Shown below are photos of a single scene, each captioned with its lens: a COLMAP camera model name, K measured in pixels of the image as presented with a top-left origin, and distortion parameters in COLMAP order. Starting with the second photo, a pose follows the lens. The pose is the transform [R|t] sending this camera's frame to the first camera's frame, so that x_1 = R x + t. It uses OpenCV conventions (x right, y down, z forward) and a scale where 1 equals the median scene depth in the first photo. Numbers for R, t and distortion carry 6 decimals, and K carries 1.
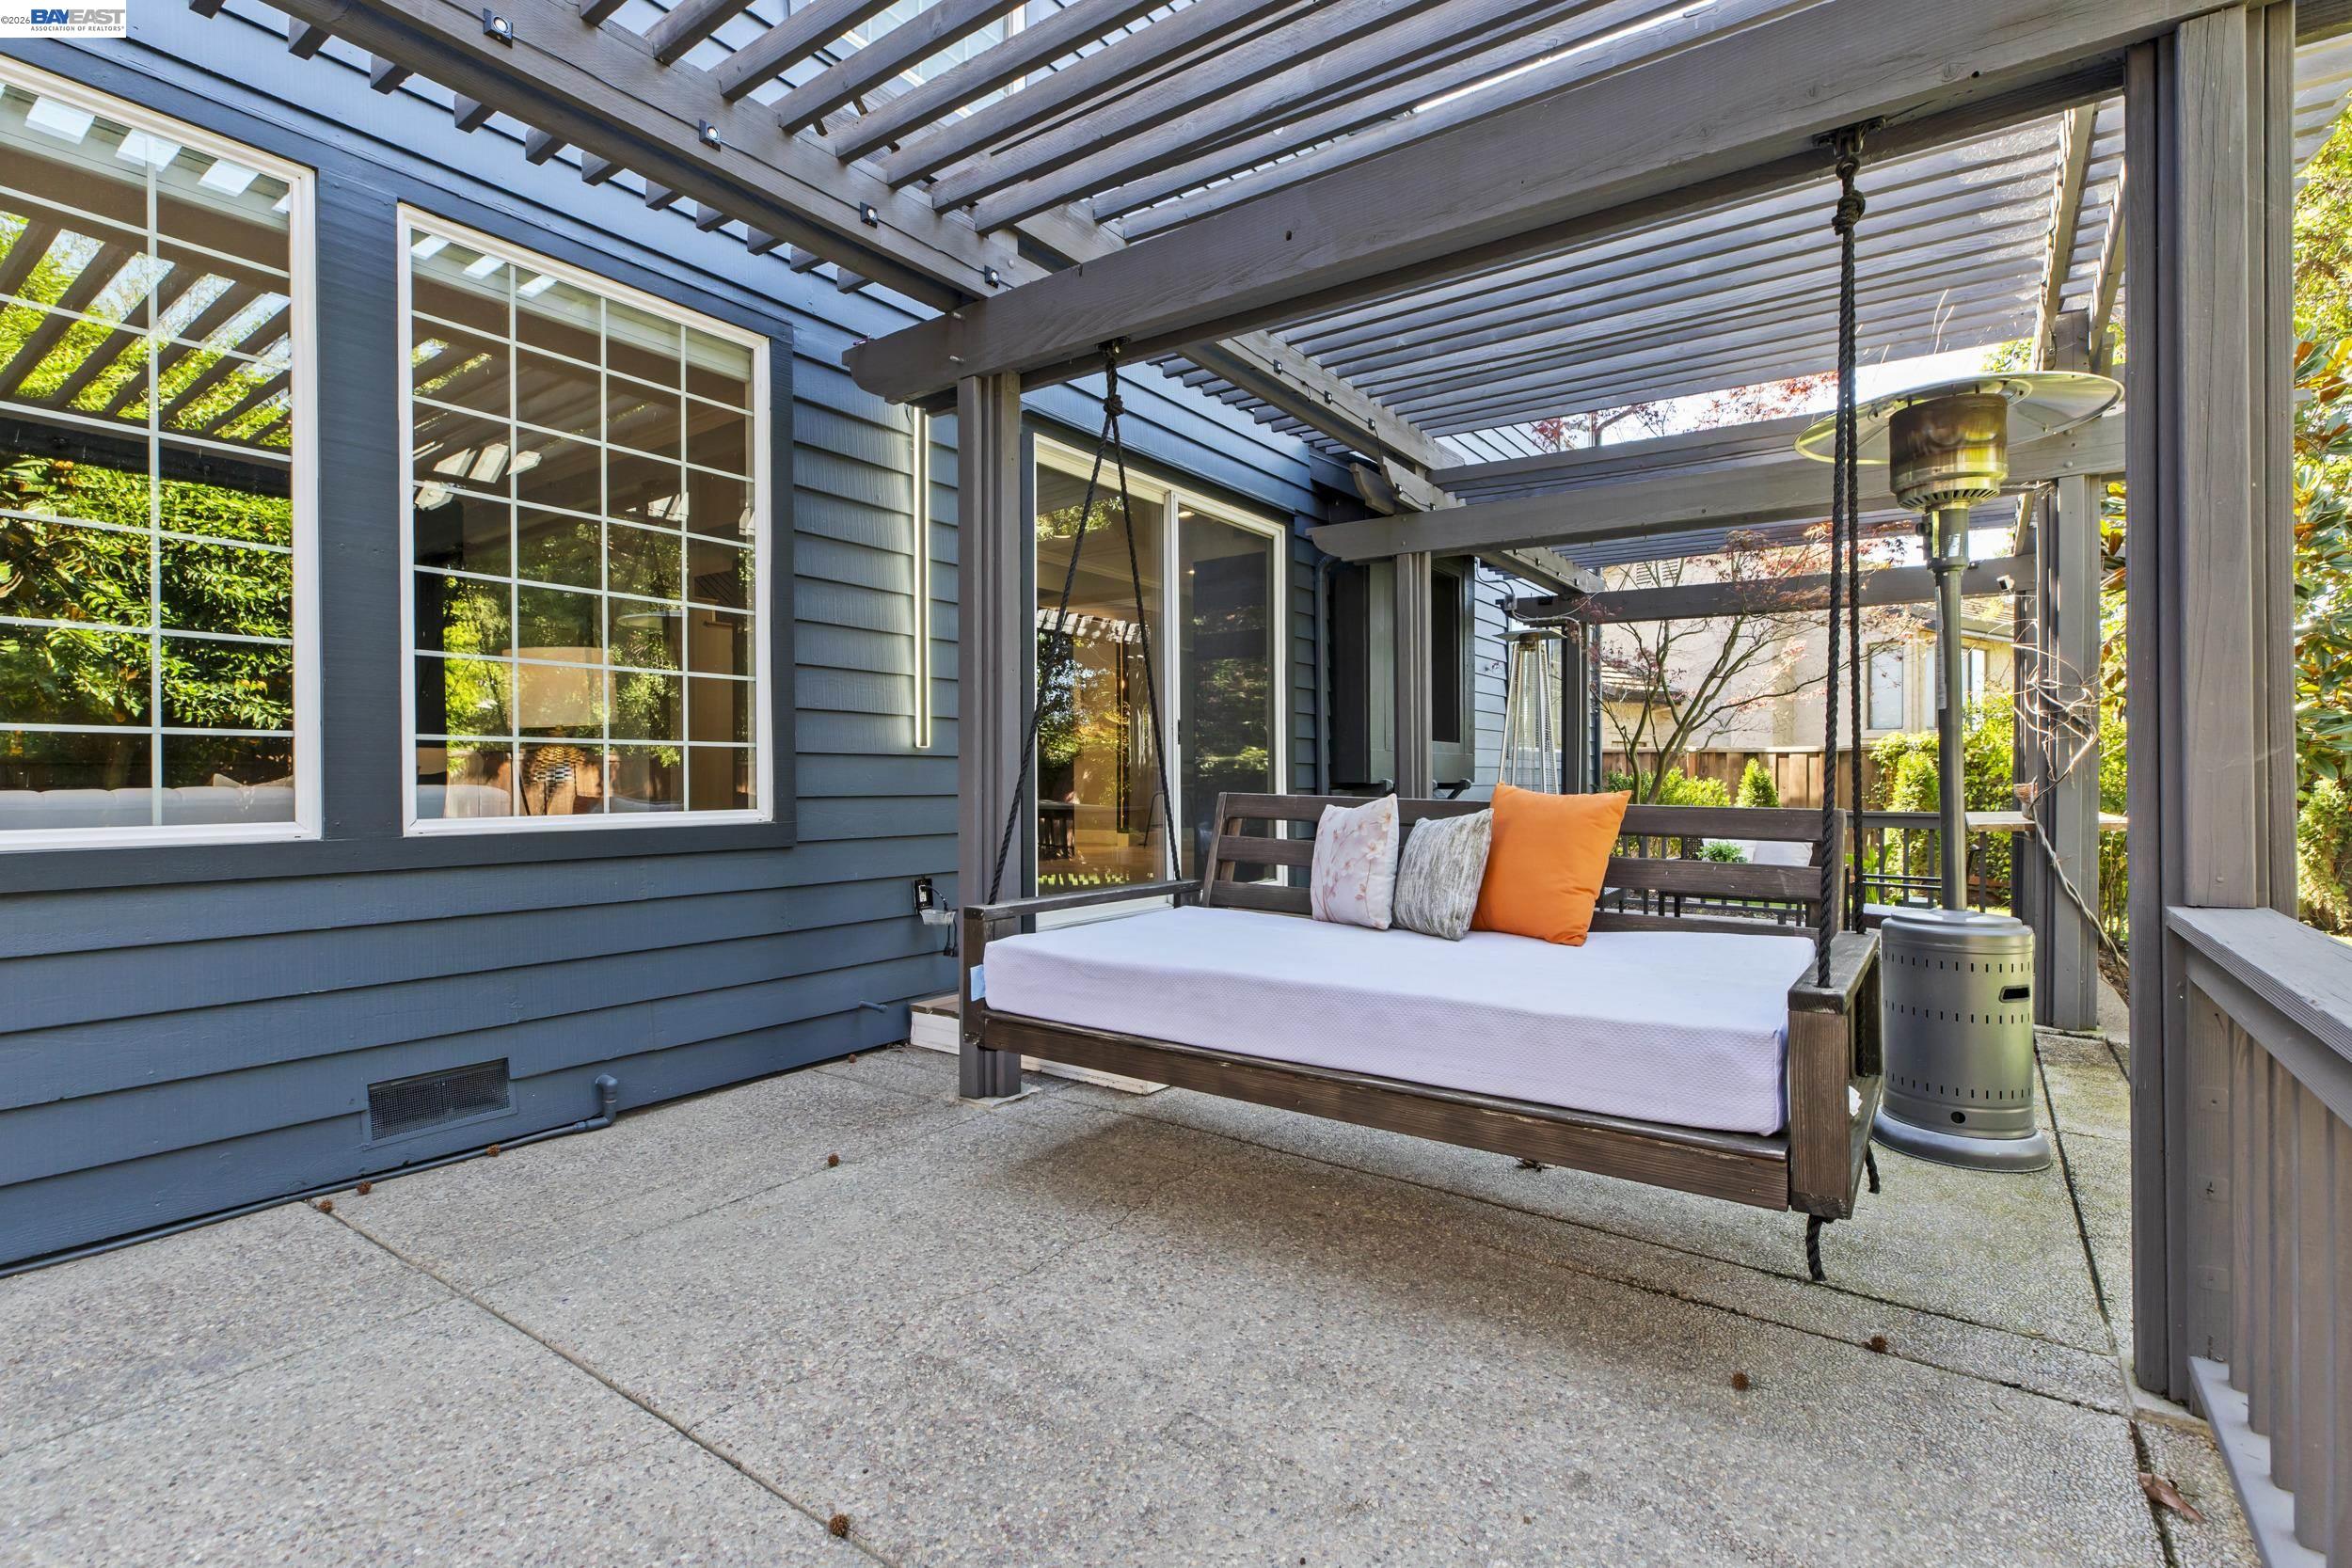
lens RADIAL K [[1090.5, 0, 1188.1], [0, 1090.5, 772.5], [0, 0, 1]] dist [0.006546, 0.000450]
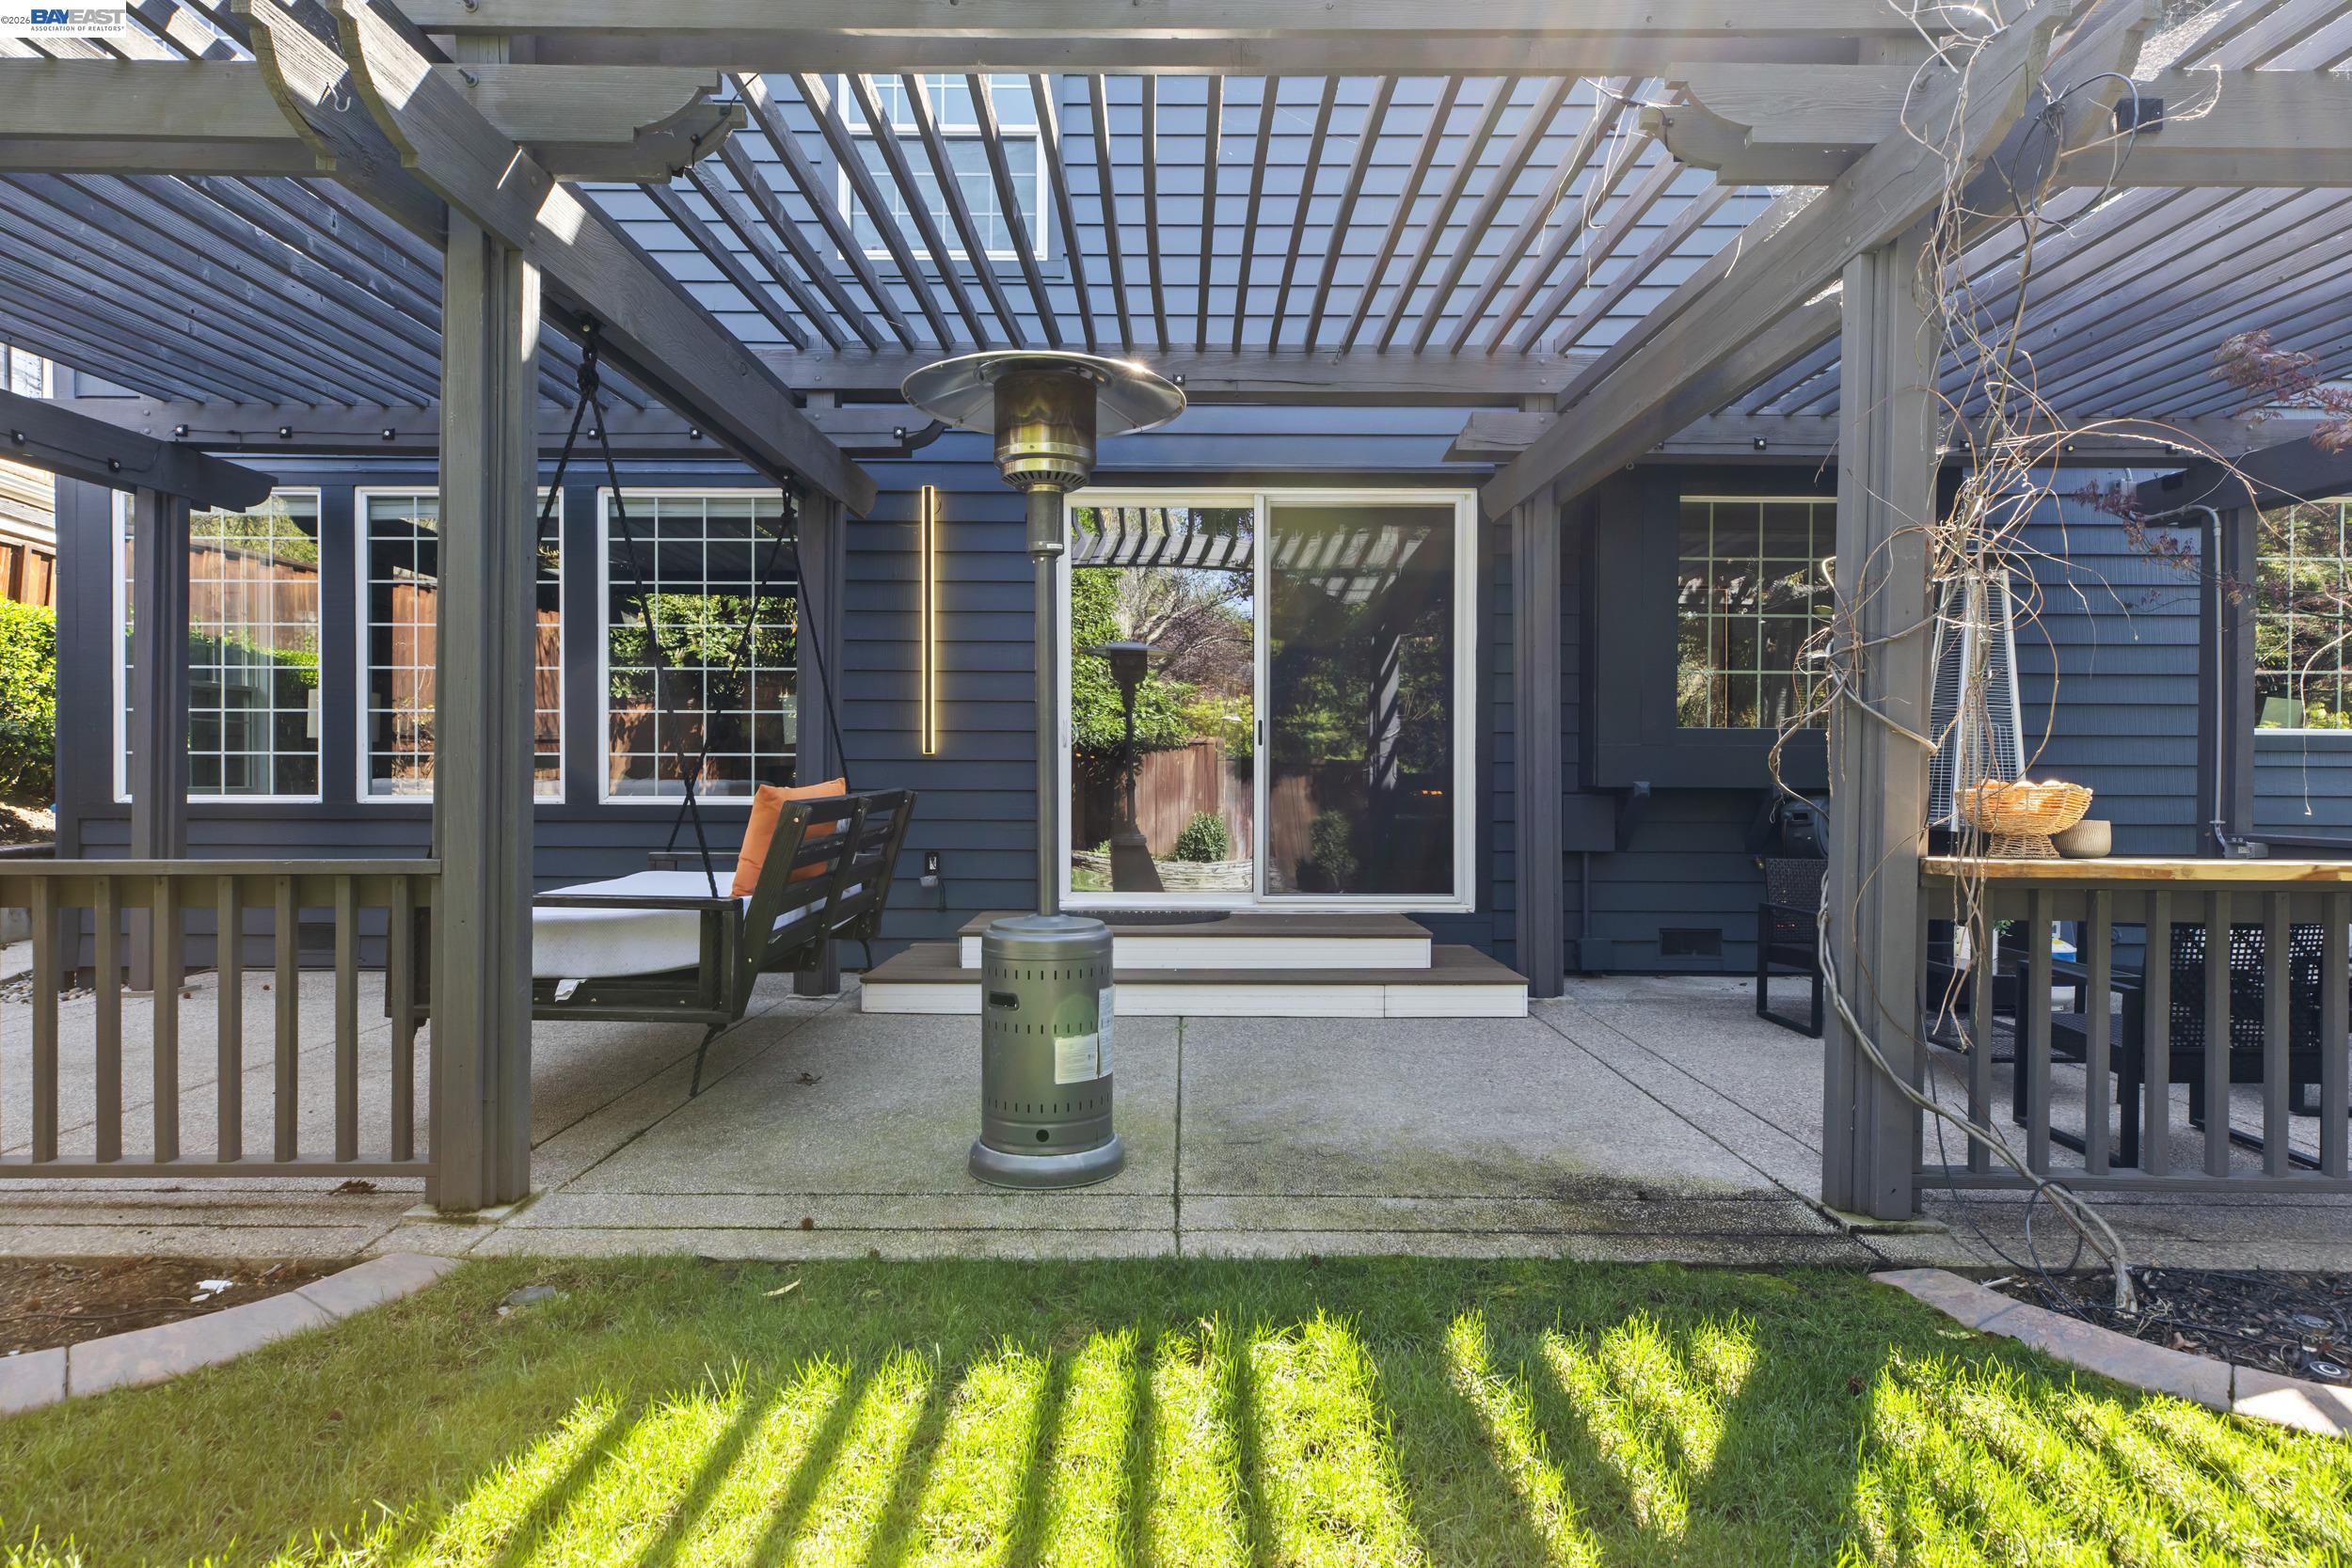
lens RADIAL K [[1302.5, 0, 1176.0], [0, 1302.5, 784.0], [0, 0, 1]] dist [-0.002913, -0.000384]
pose [[0.583291, 0.007968, -0.812224, 1.479332], [-0.003056, 0.999966, 0.007615, 0.001541], [0.812258, -0.001960, 0.583295, 0.383415]]
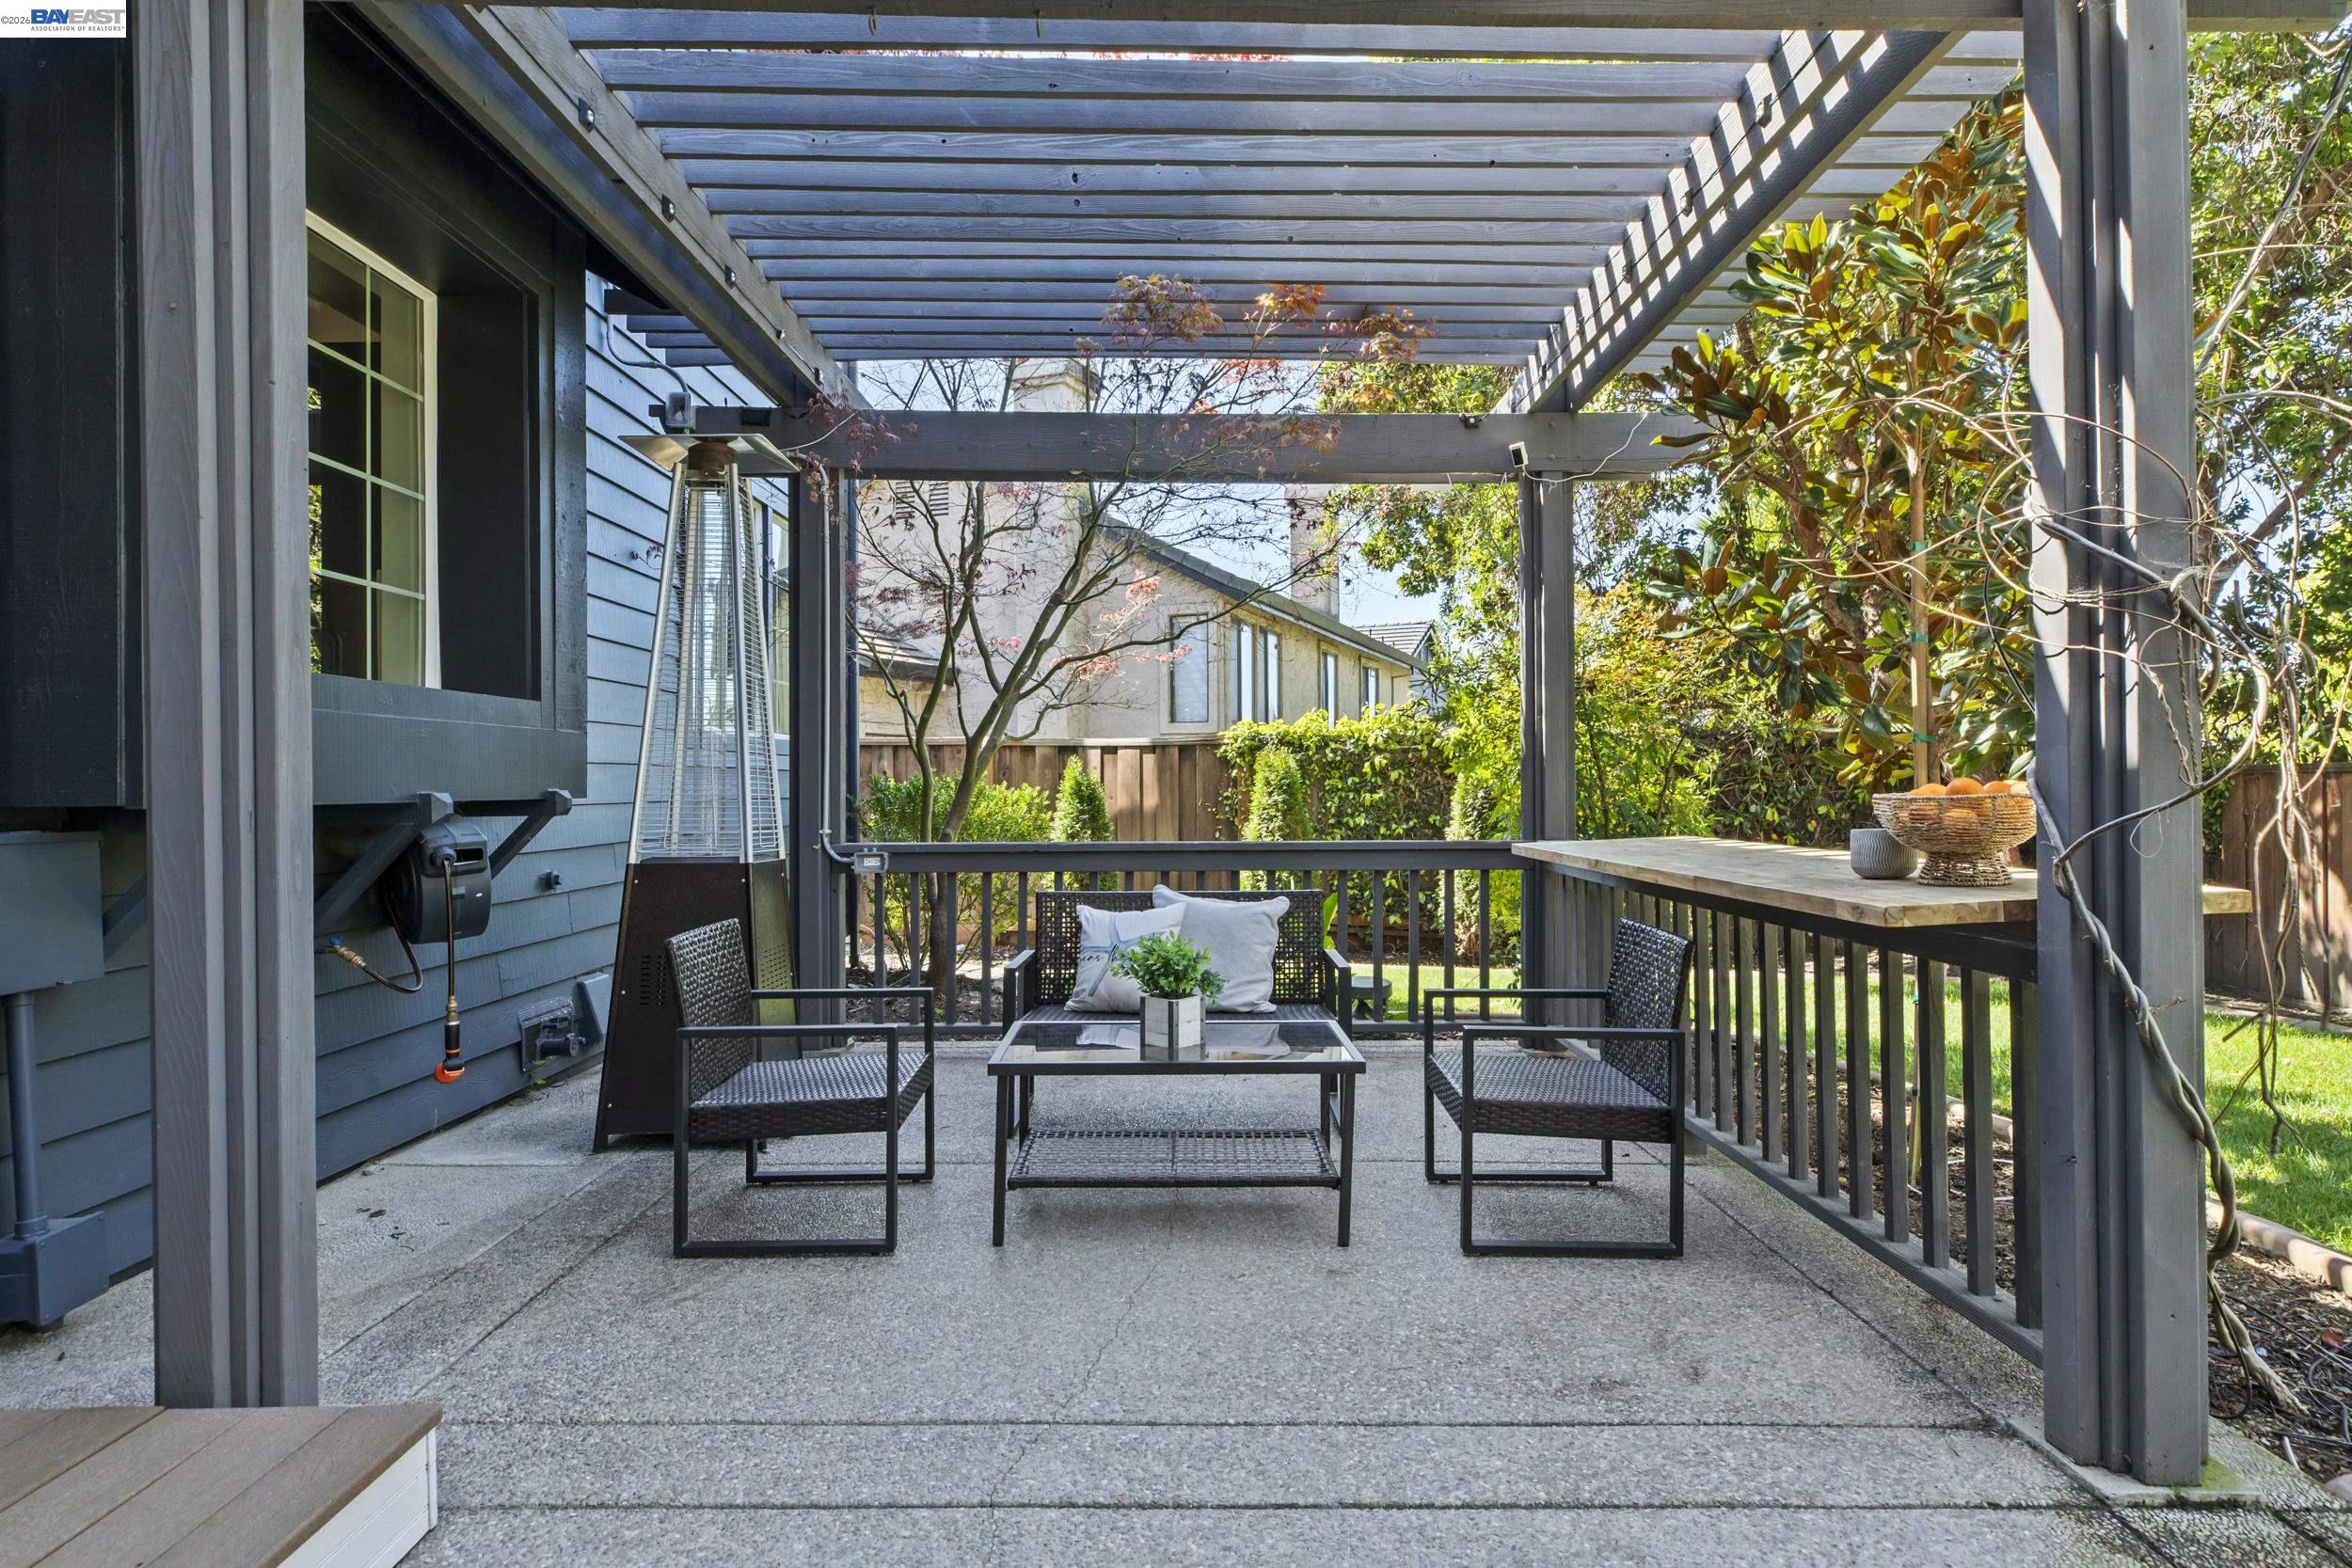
lens RADIAL K [[1277.9, 0, 1186.6], [0, 1277.9, 776.7], [0, 0, 1]] dist [0.030541, -0.000033]
pose [[0.814148, -0.002128, 0.580654, 0.390150], [0.001958, 0.999998, 0.000919, 0.000813], [-0.580655, 0.000389, 0.814150, 1.075156]]
